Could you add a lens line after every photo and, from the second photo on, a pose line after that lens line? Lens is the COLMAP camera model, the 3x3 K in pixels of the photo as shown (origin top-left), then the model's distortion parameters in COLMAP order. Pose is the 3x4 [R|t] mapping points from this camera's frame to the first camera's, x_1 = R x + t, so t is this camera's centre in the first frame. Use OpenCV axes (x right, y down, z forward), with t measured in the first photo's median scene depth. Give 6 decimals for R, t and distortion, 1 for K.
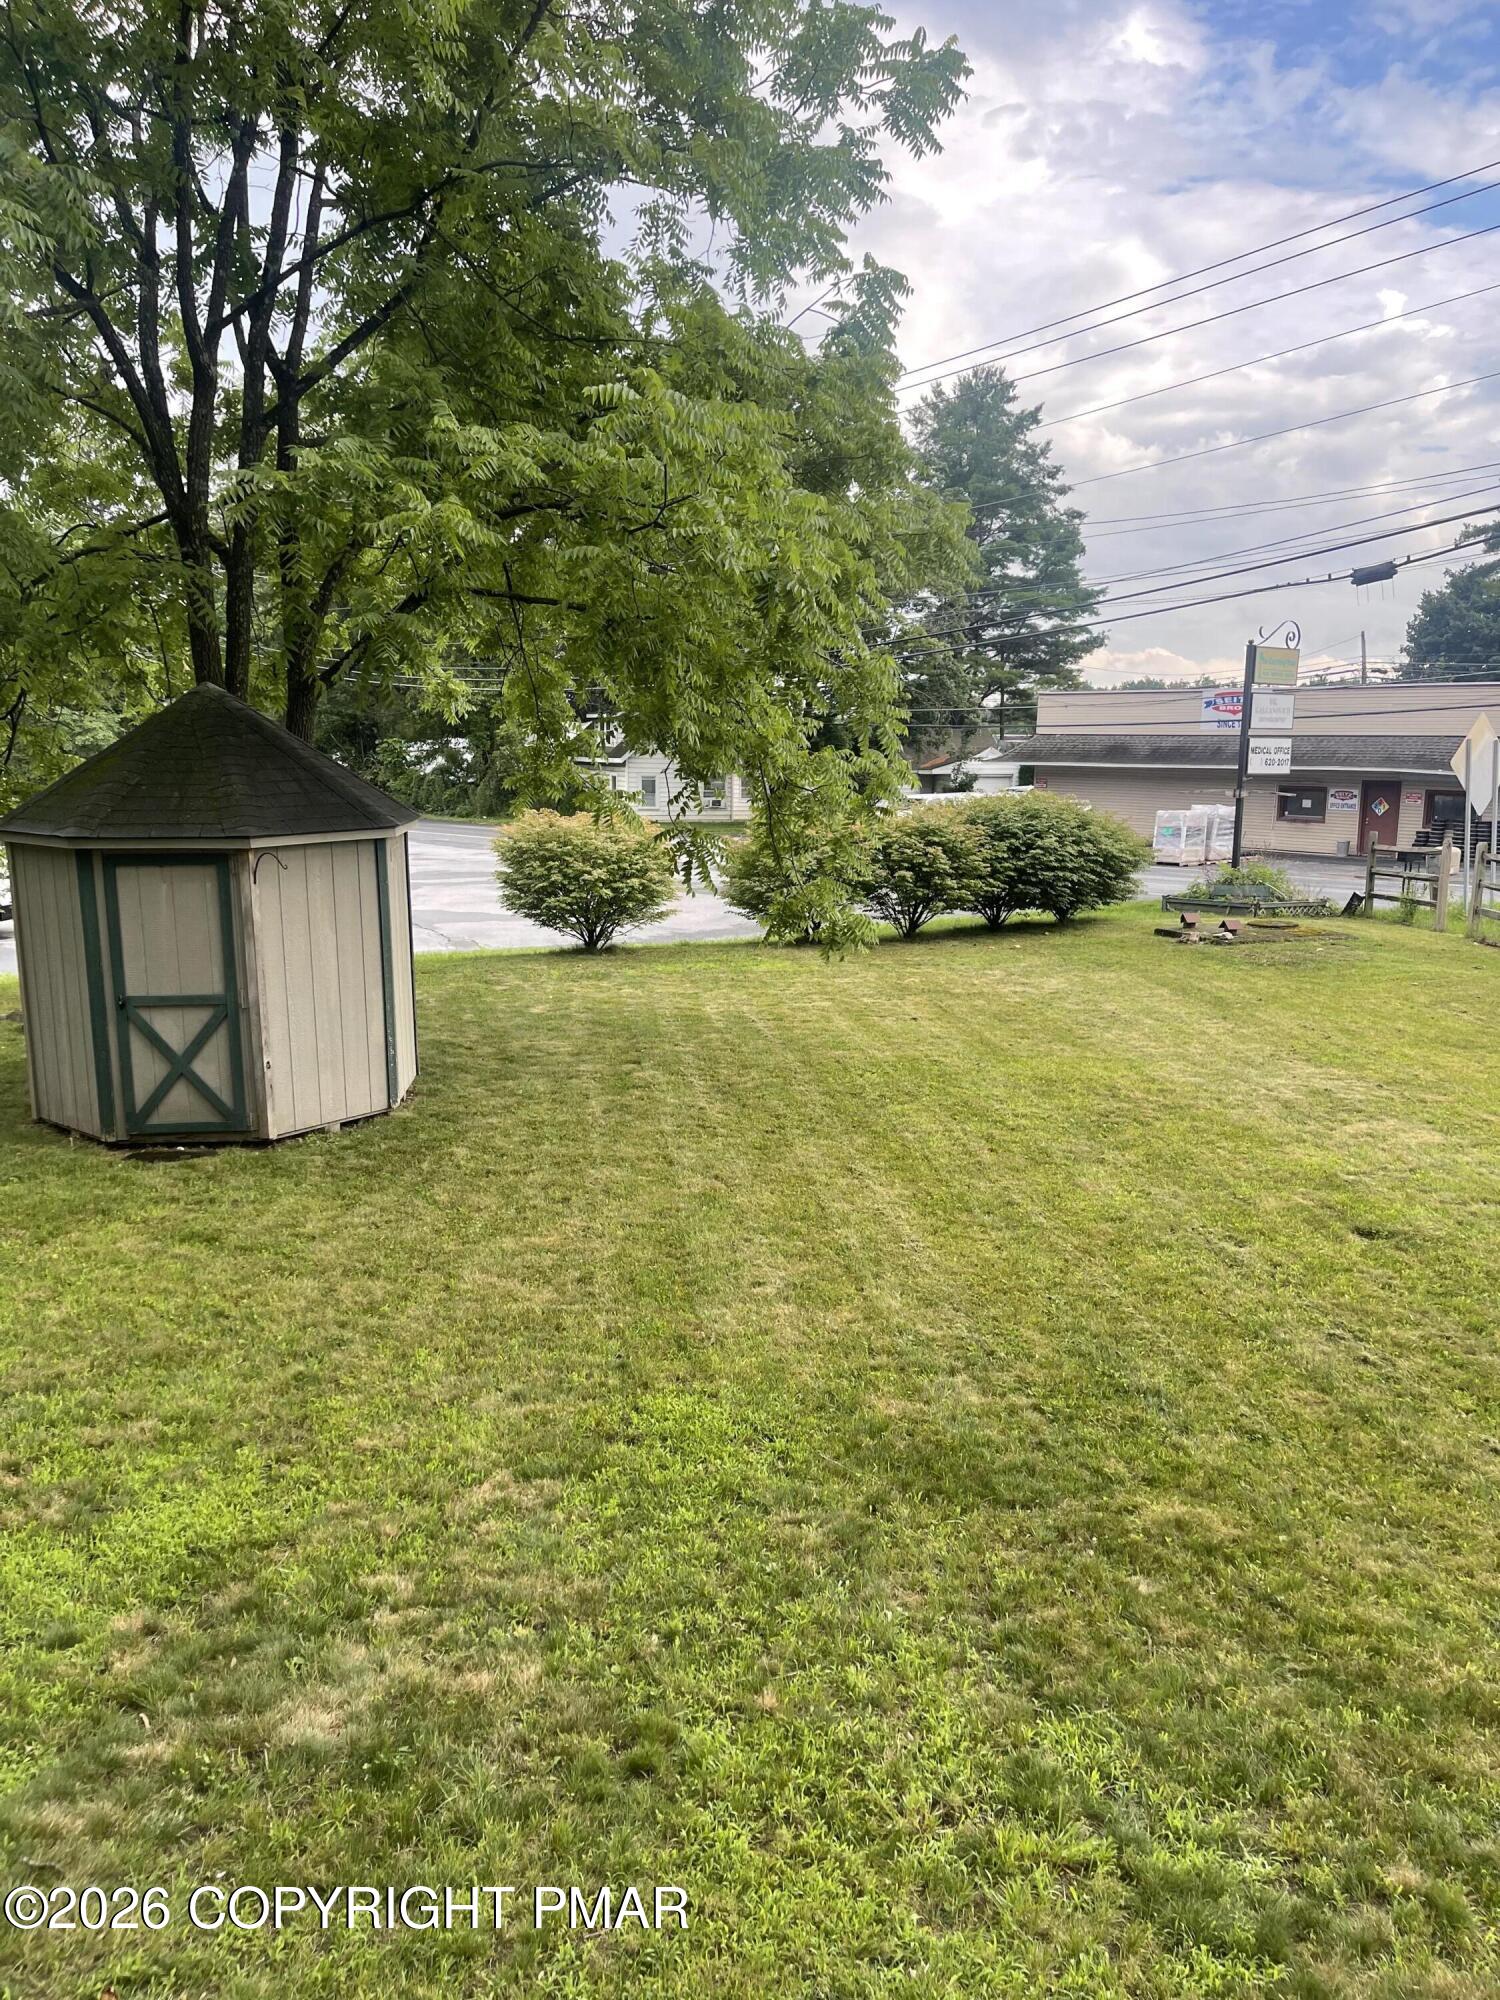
lens RADIAL K [[1434.0, 0, 750.0], [0, 1434.0, 1000.0], [0, 0, 1]] dist [-0.005691, -0.001764]
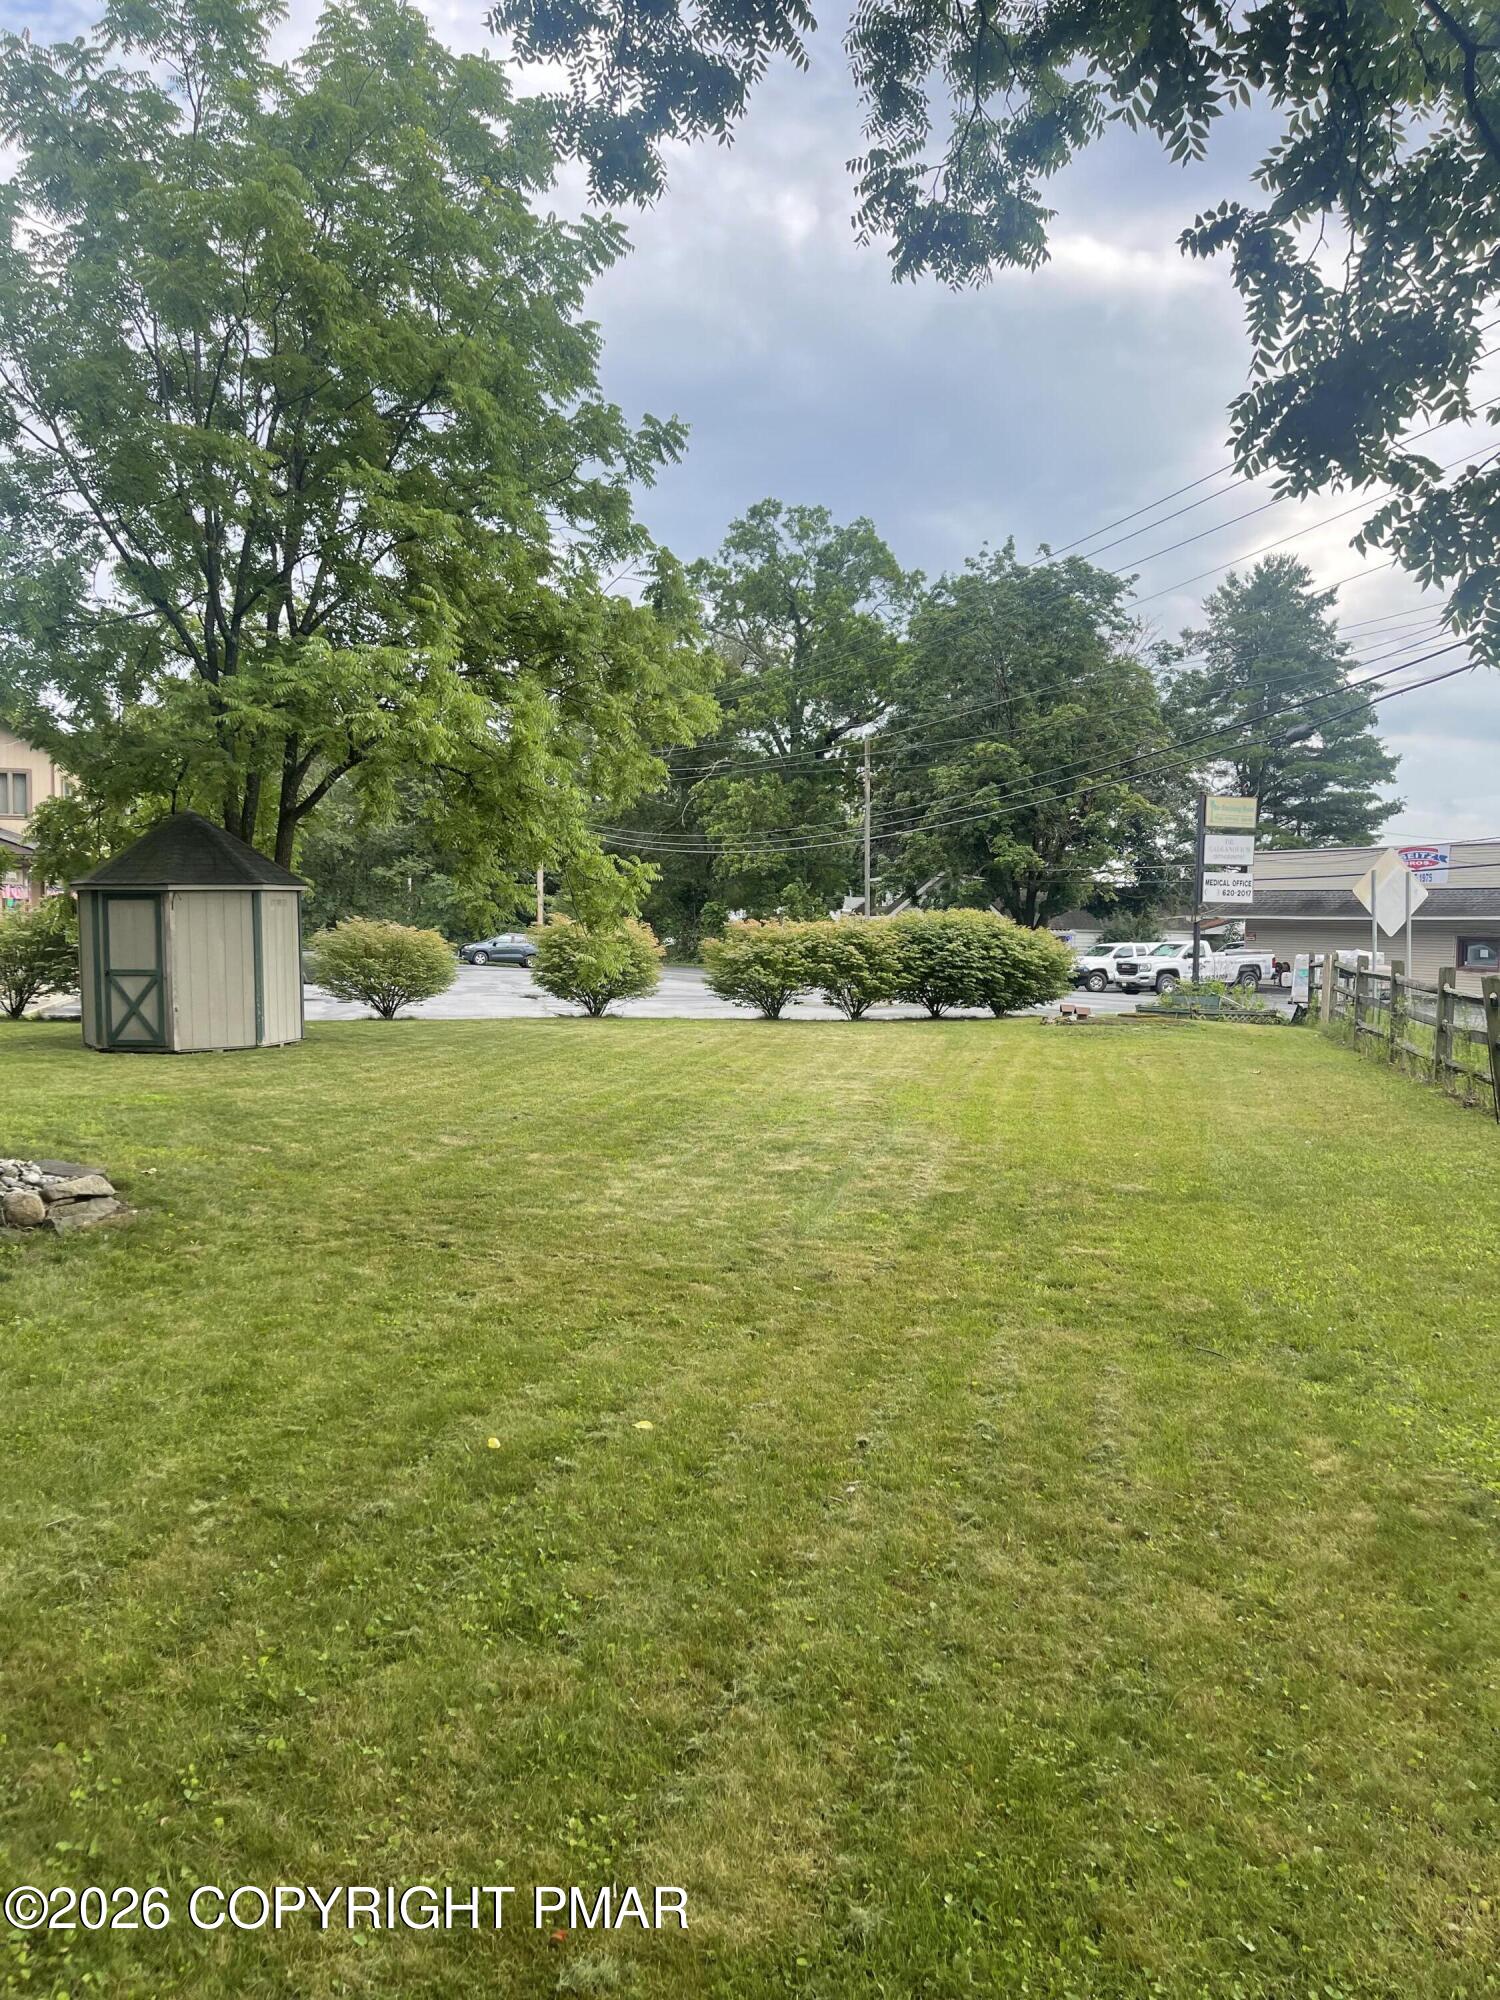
lens RADIAL K [[1434.0, 0, 750.0], [0, 1434.0, 1000.0], [0, 0, 1]] dist [-0.005691, -0.001764]
pose [[0.951380, 0.019457, -0.307405, 0.356804], [-0.058251, 0.991359, -0.117532, 0.079569], [0.302462, 0.129724, 0.944293, -0.195036]]
